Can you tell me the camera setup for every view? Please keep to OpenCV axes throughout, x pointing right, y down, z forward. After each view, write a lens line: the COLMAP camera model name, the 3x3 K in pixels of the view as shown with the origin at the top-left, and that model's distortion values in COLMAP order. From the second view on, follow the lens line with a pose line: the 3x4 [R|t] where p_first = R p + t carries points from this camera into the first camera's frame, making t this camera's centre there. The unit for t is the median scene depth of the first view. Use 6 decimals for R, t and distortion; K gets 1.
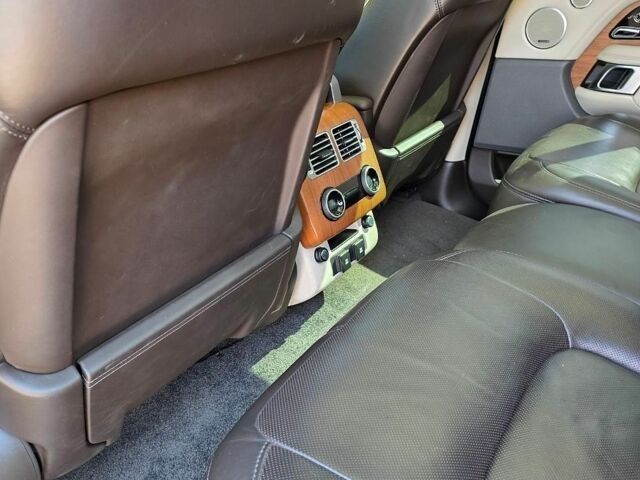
lens RADIAL K [[563.4, 0, 320.0], [0, 563.4, 240.0], [0, 0, 1]] dist [0.101048, -0.155443]
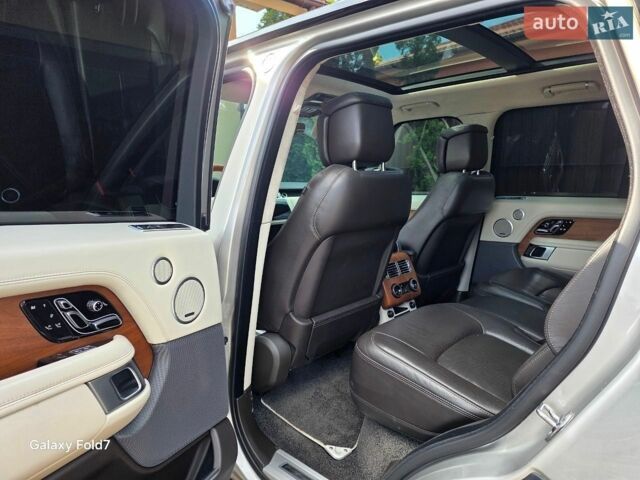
lens RADIAL K [[563.4, 0, 320.0], [0, 563.4, 240.0], [0, 0, 1]] dist [0.101048, -0.155443]
pose [[0.990141, 0.039483, -0.134395, 0.014936], [-0.081968, 0.941348, -0.327331, 0.516956], [0.113589, 0.335120, 0.935303, -1.279097]]
